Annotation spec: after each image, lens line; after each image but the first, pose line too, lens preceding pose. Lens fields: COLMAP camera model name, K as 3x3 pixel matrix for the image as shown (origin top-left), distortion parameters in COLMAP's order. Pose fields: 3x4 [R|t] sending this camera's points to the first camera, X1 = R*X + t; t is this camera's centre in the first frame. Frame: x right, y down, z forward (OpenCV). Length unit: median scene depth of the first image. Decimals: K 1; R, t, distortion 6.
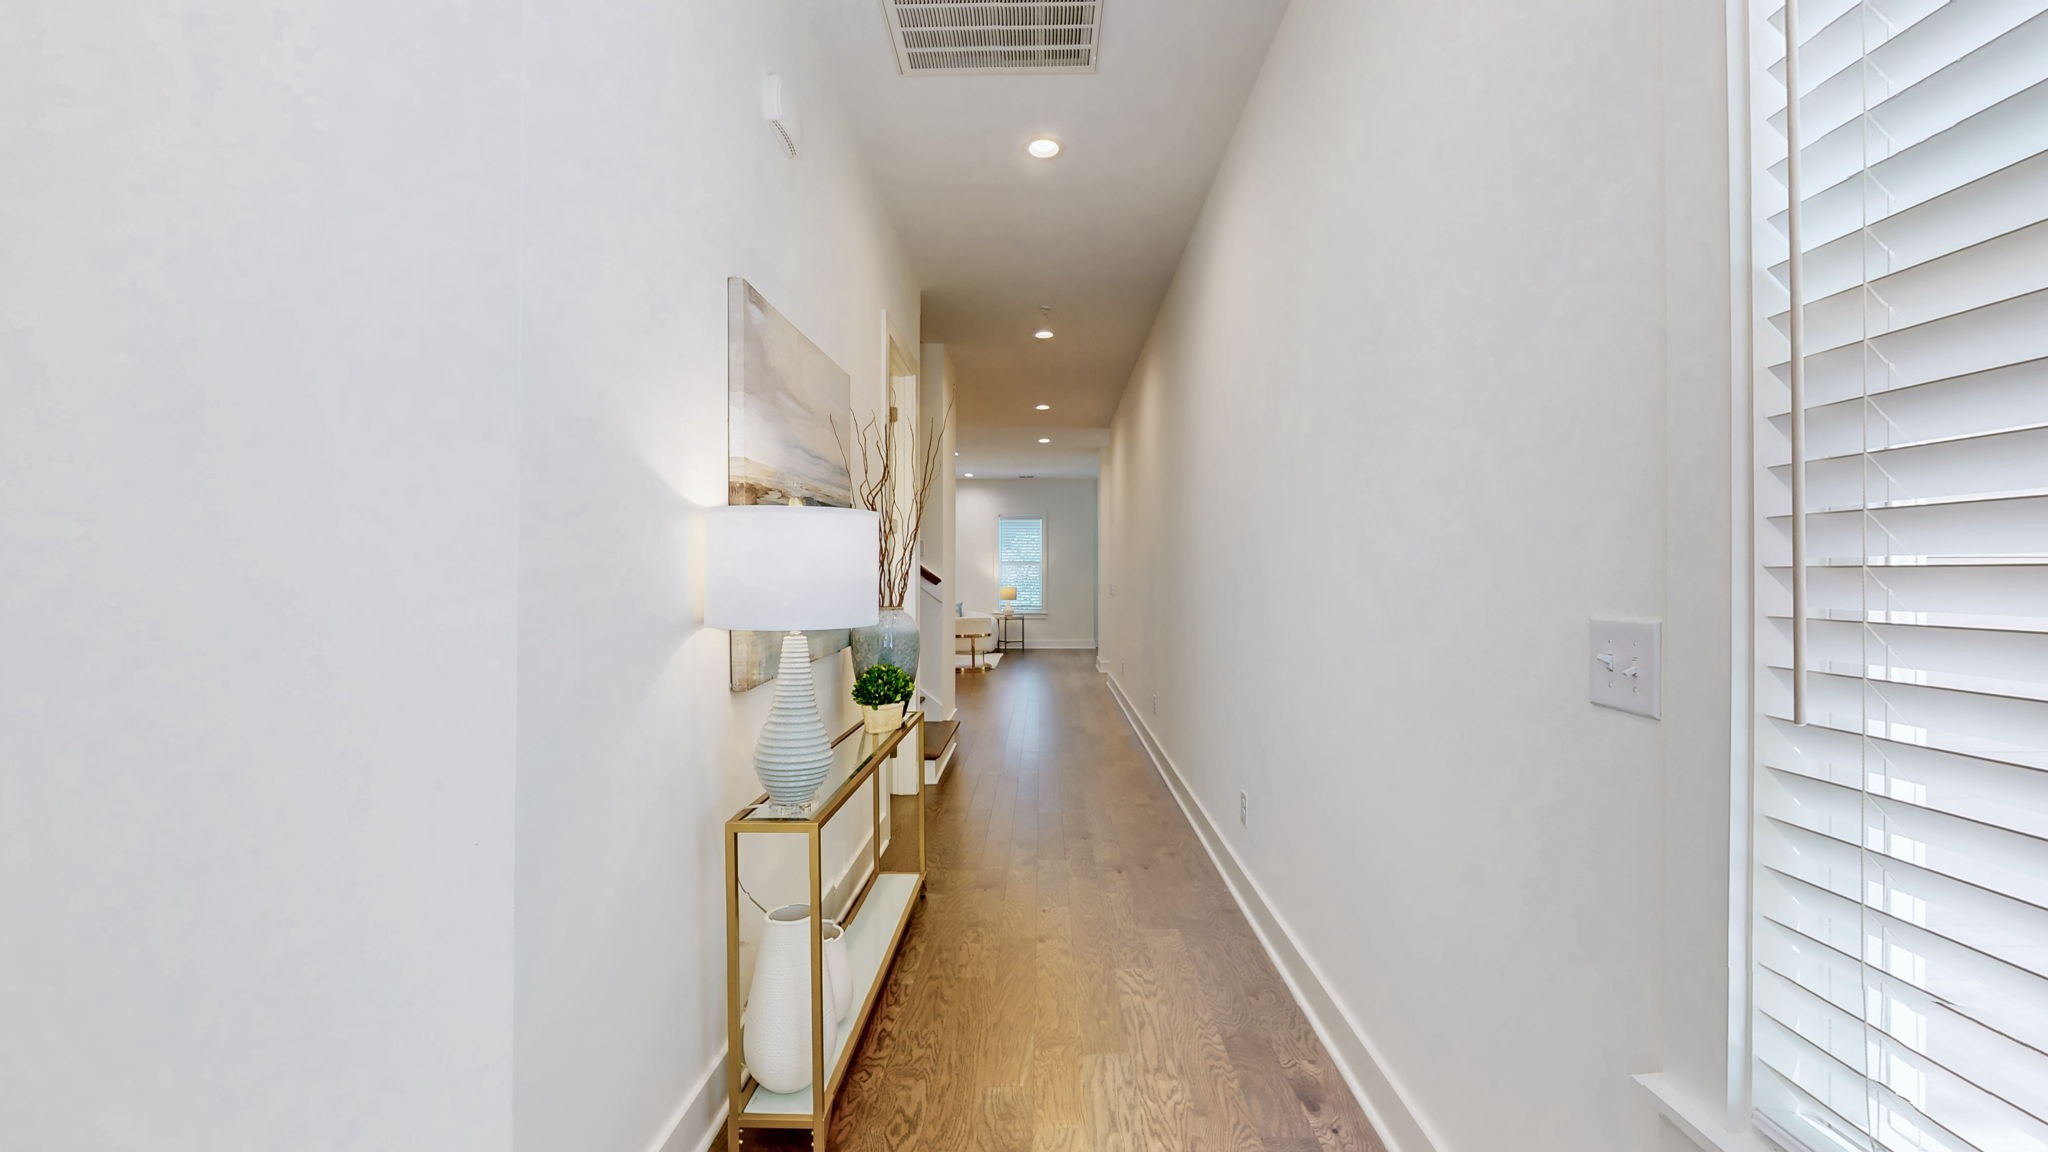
lens RADIAL K [[780.2, 0, 1022.1], [0, 780.2, 579.6], [0, 0, 1]] dist [-0.018925, 0.000003]
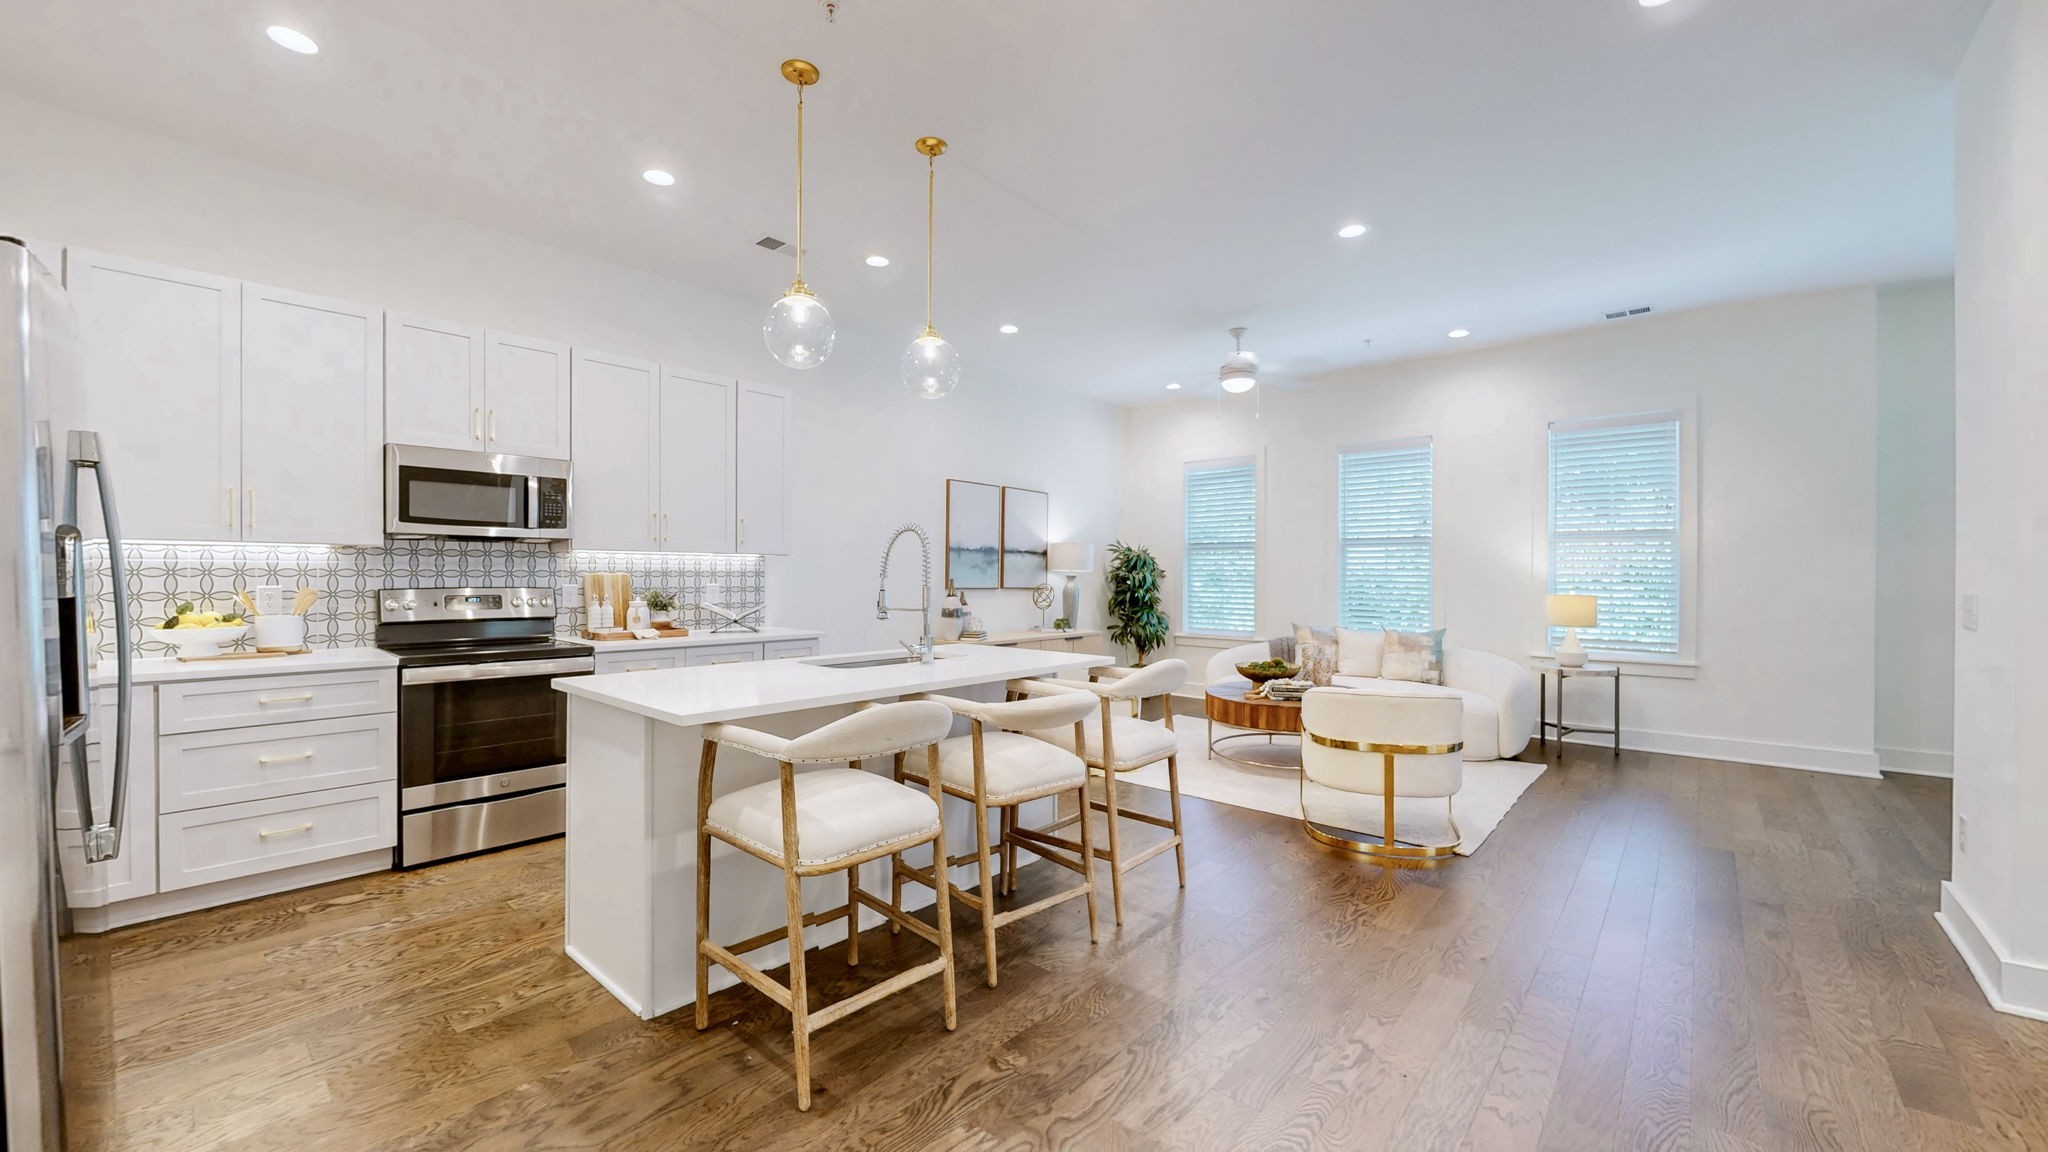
lens RADIAL K [[780.2, 0, 1022.1], [0, 780.2, 579.6], [0, 0, 1]] dist [-0.018925, 0.000003]
pose [[0.772389, 0.011139, -0.635051, 0.016733], [-0.007904, 0.999937, 0.007926, 0.000300], [0.635100, -0.001103, 0.772429, 0.503050]]
